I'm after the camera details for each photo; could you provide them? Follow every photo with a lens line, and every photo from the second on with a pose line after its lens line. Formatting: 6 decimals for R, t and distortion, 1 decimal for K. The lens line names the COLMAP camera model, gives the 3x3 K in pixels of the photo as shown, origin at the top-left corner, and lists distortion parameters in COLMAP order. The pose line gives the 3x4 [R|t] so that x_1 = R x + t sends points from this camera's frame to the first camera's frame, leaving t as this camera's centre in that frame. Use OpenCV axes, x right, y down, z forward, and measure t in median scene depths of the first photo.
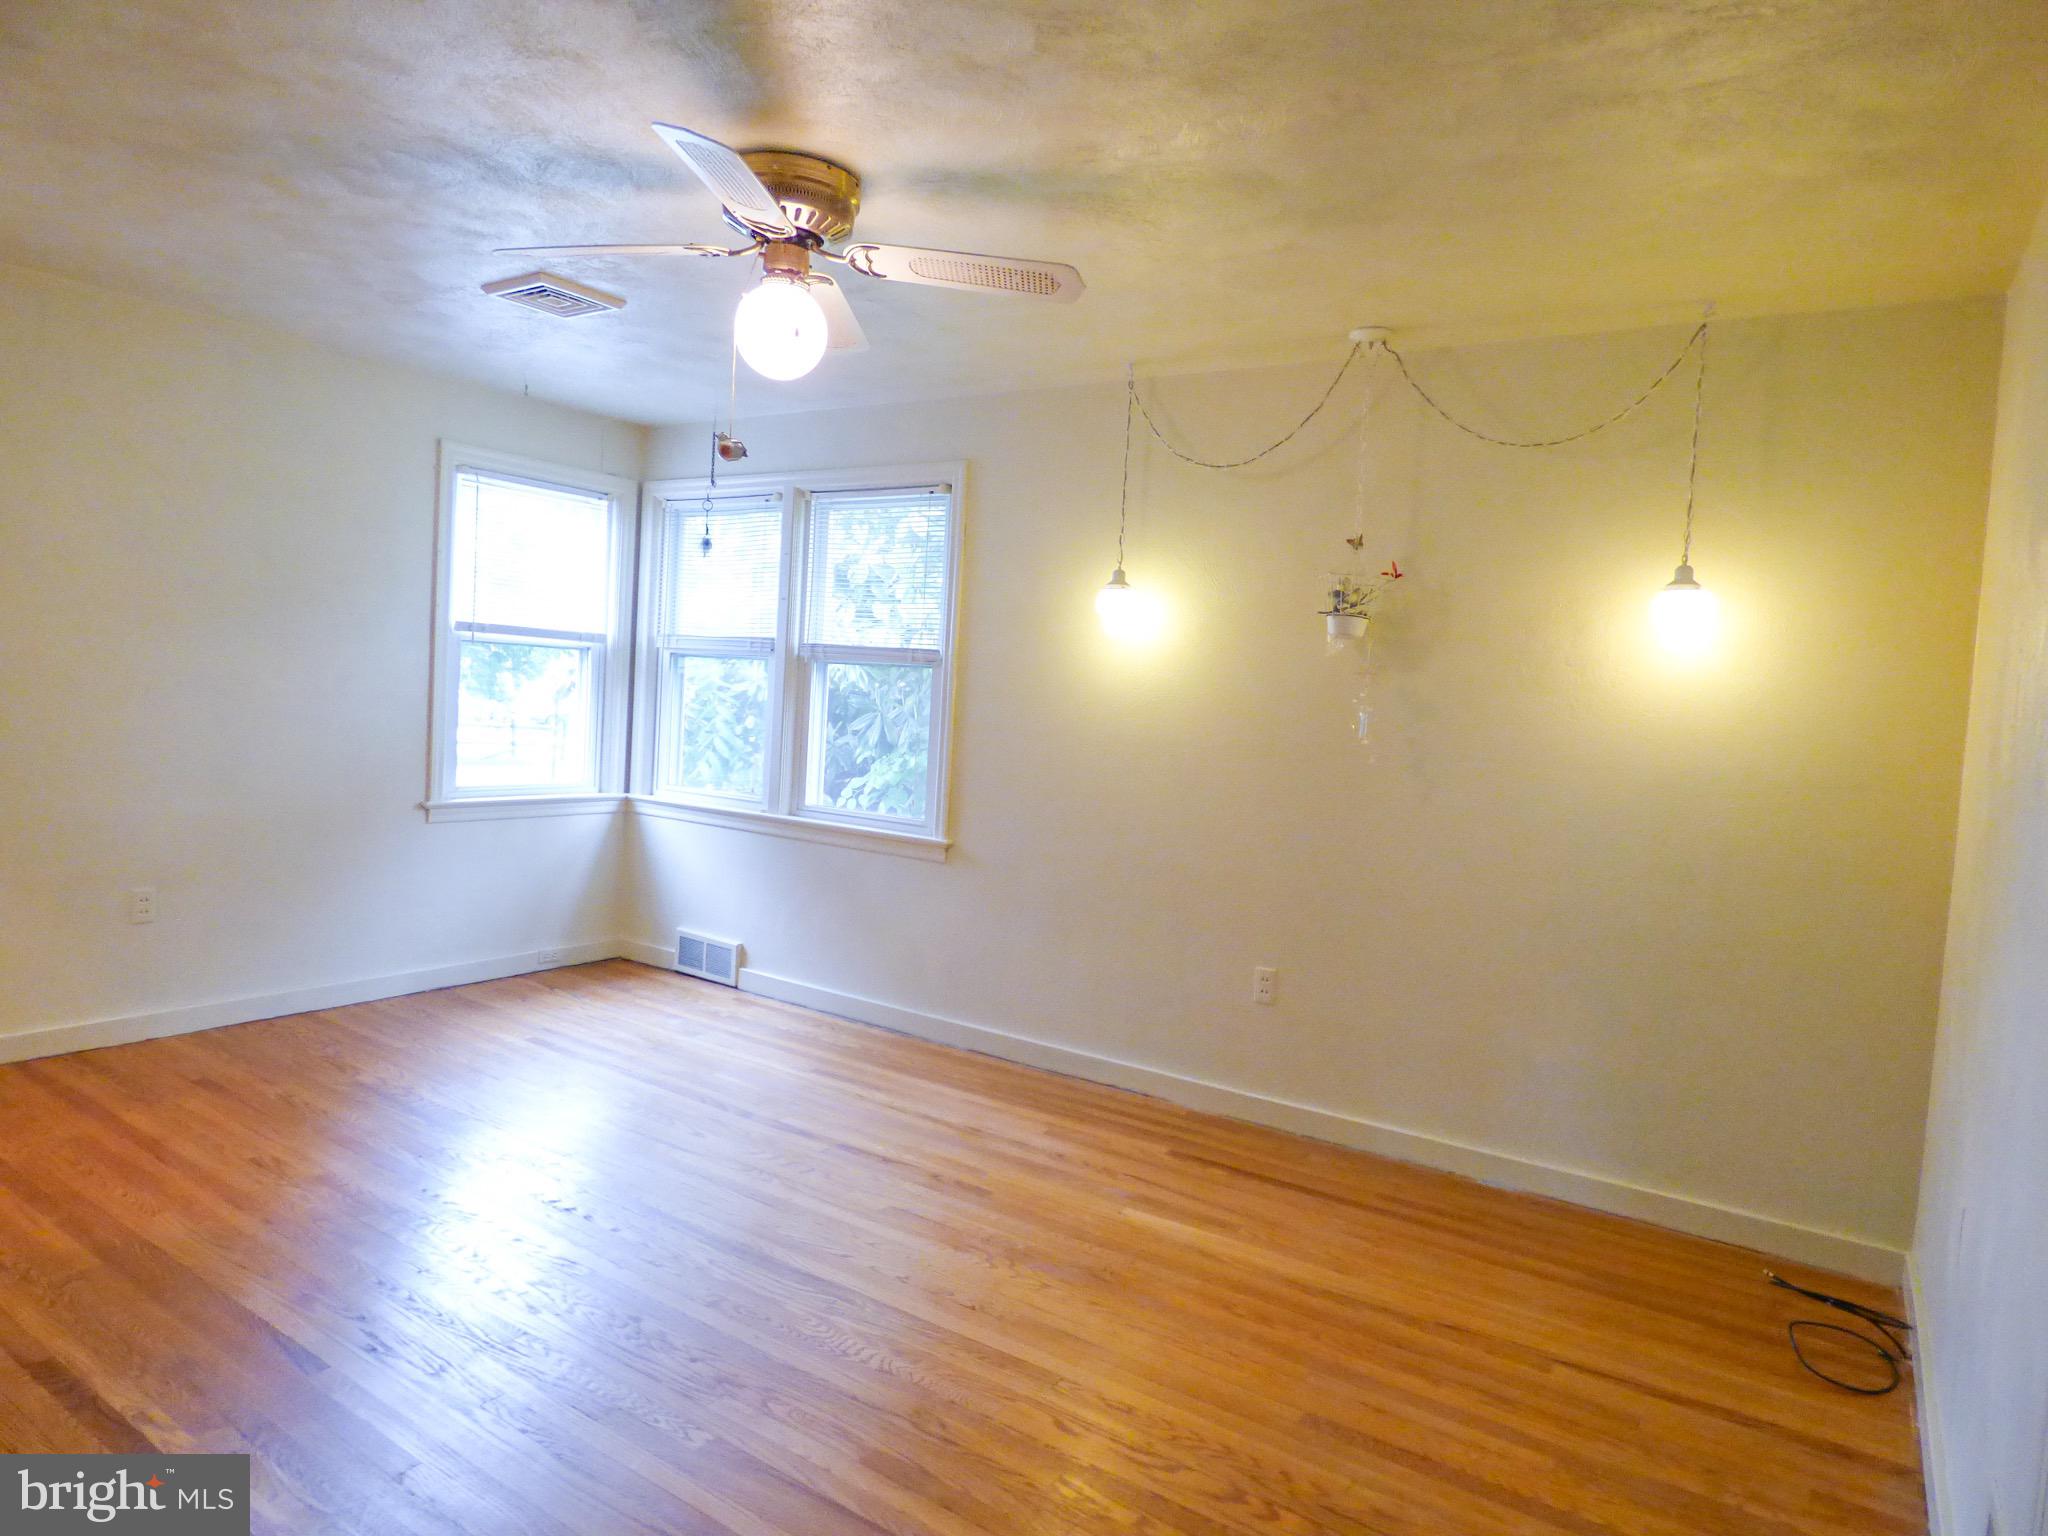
lens RADIAL K [[1232.1, 0, 1016.8], [0, 1232.1, 766.4], [0, 0, 1]] dist [-0.019242, 0.005340]
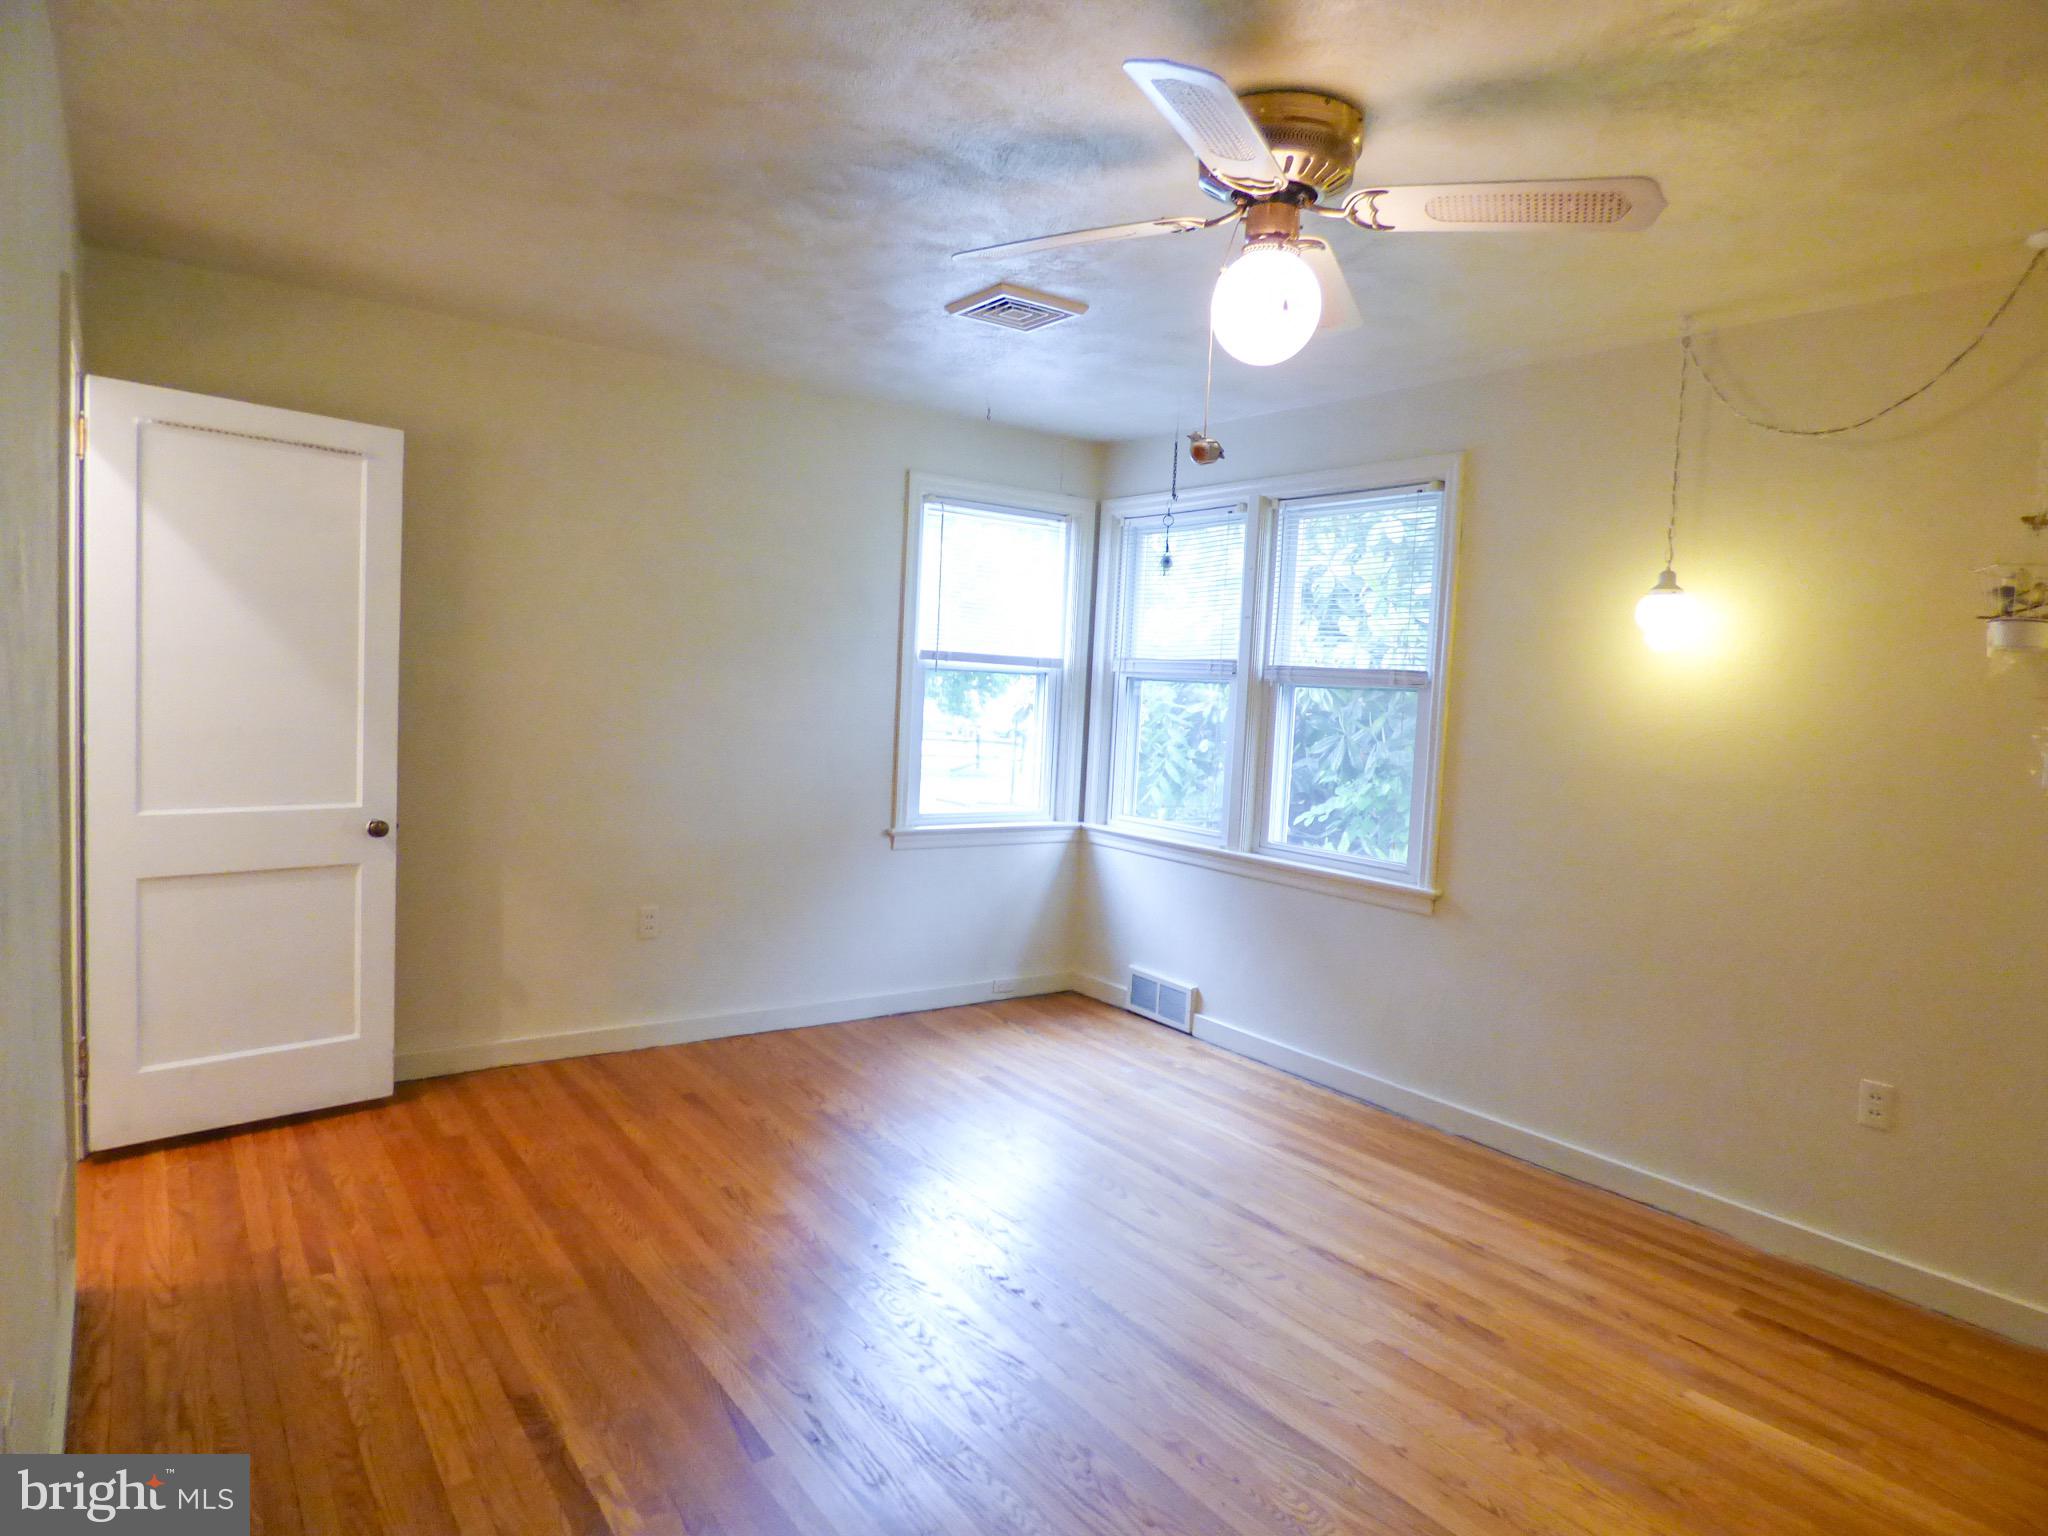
lens RADIAL K [[1232.1, 0, 1021.8], [0, 1232.1, 765.5], [0, 0, 1]] dist [-0.019242, 0.005340]
pose [[0.938190, 0.009444, -0.345992, -0.036189], [-0.013397, 0.999869, -0.009037, -0.019385], [0.345862, 0.013114, 0.938194, 0.102162]]
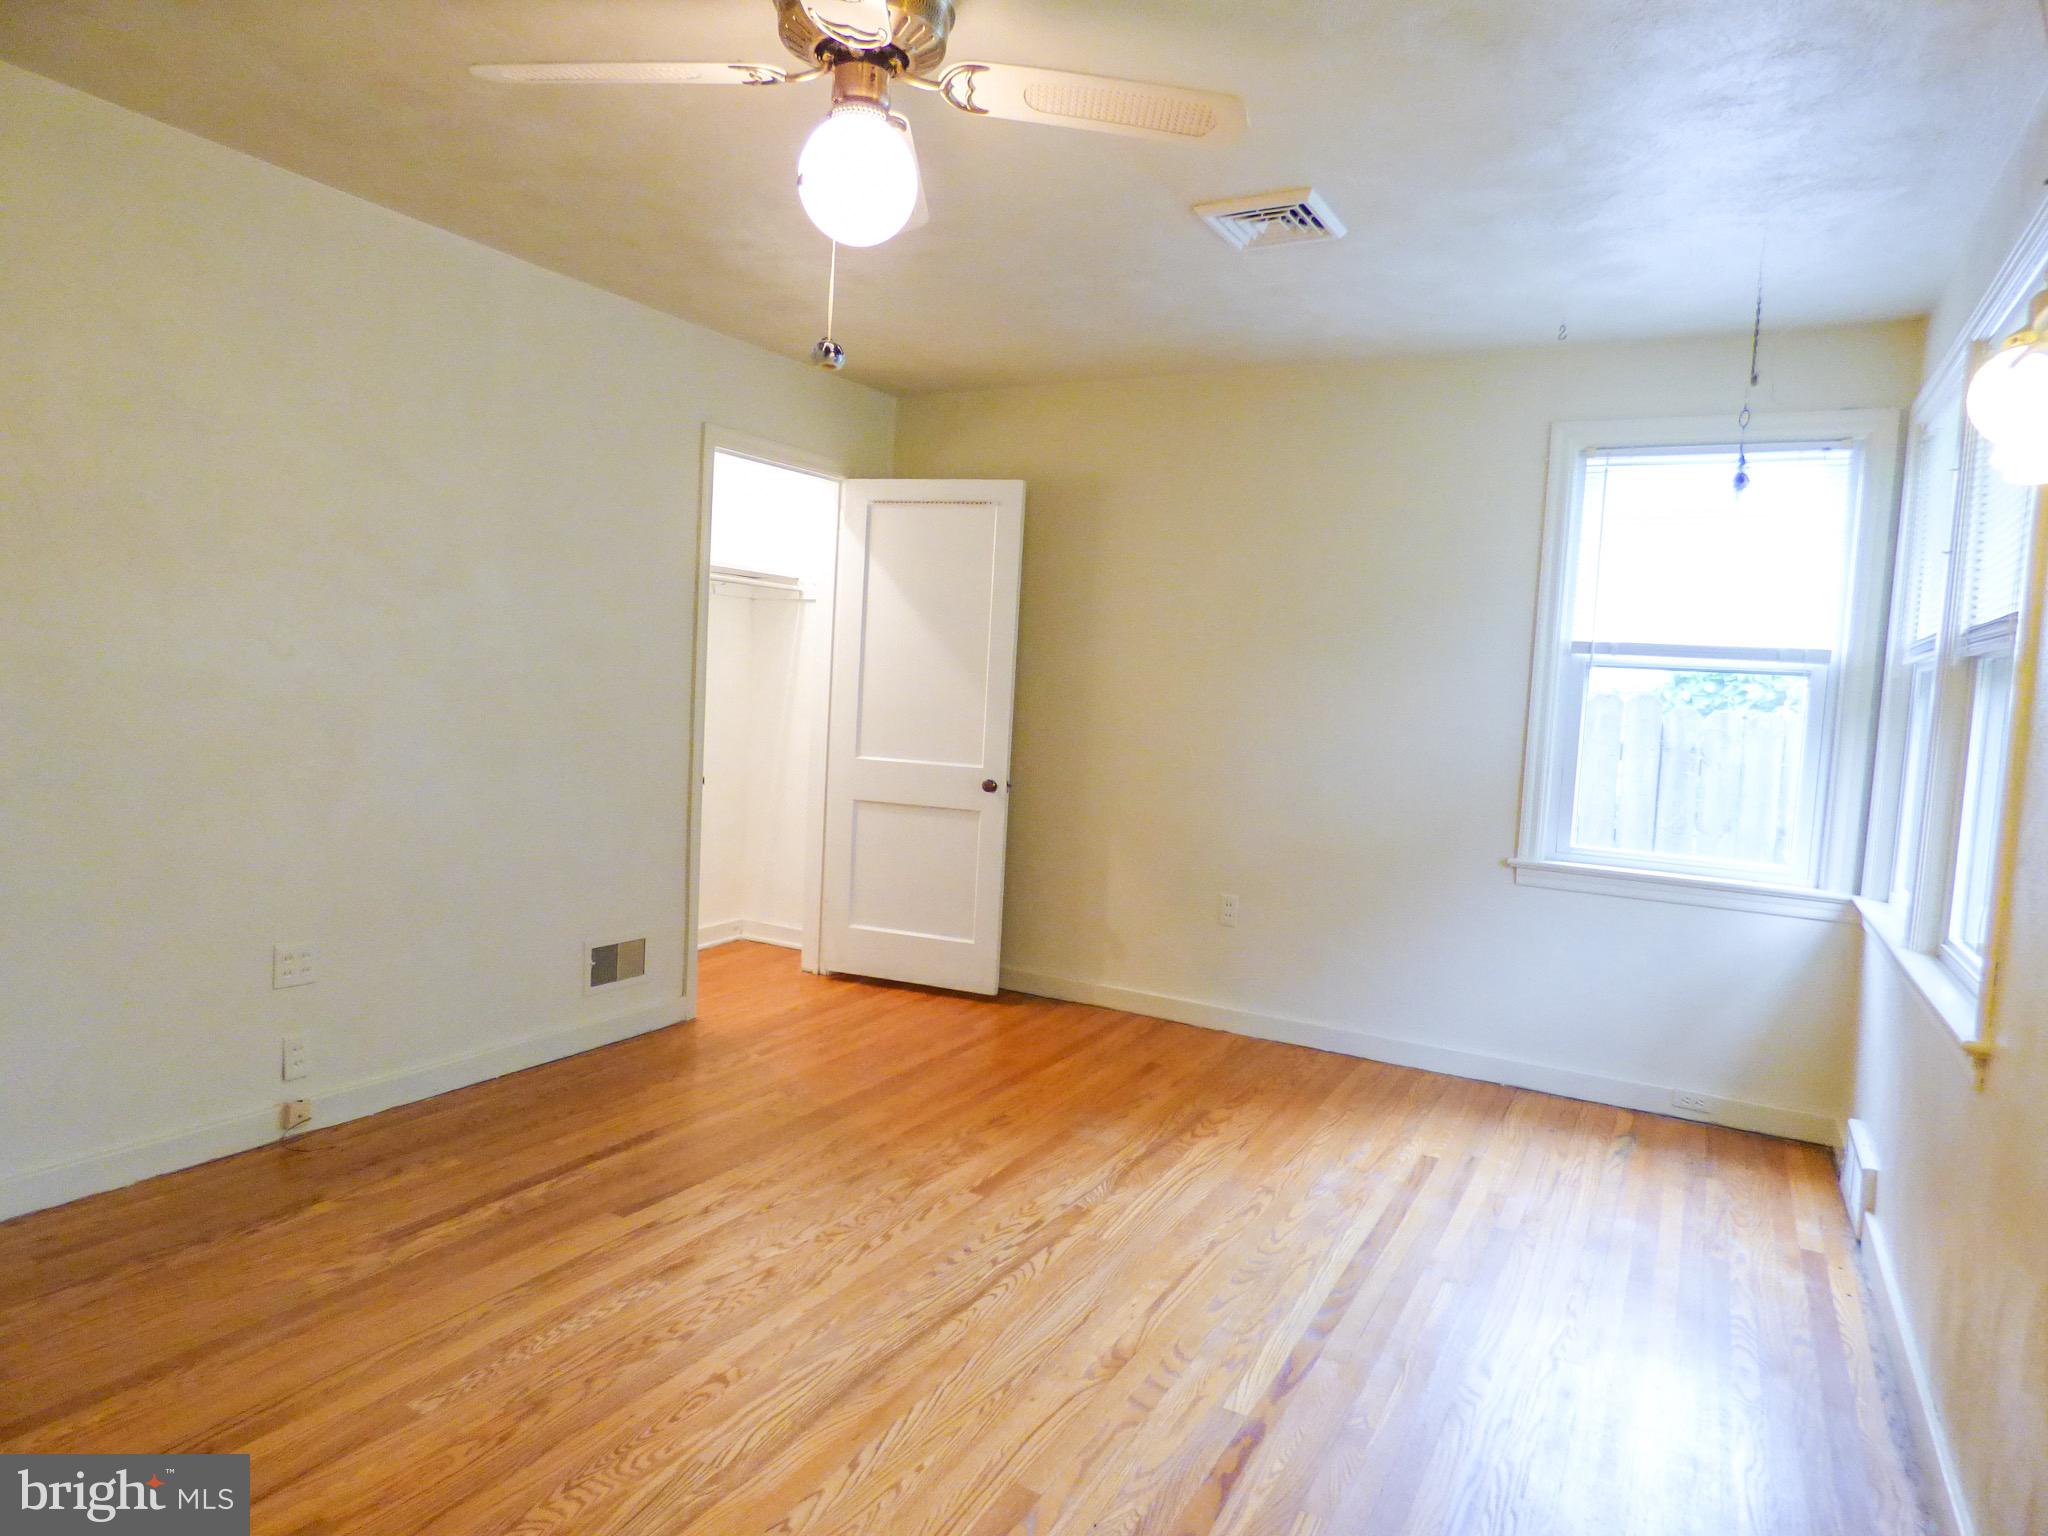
lens RADIAL K [[1232.1, 0, 1028.9], [0, 1232.1, 765.3], [0, 0, 1]] dist [-0.019242, 0.005340]
pose [[0.085747, 0.013352, -0.996227, 0.401255], [-0.107644, 0.994181, 0.004059, -0.002368], [0.990485, 0.106890, 0.086685, 0.731569]]
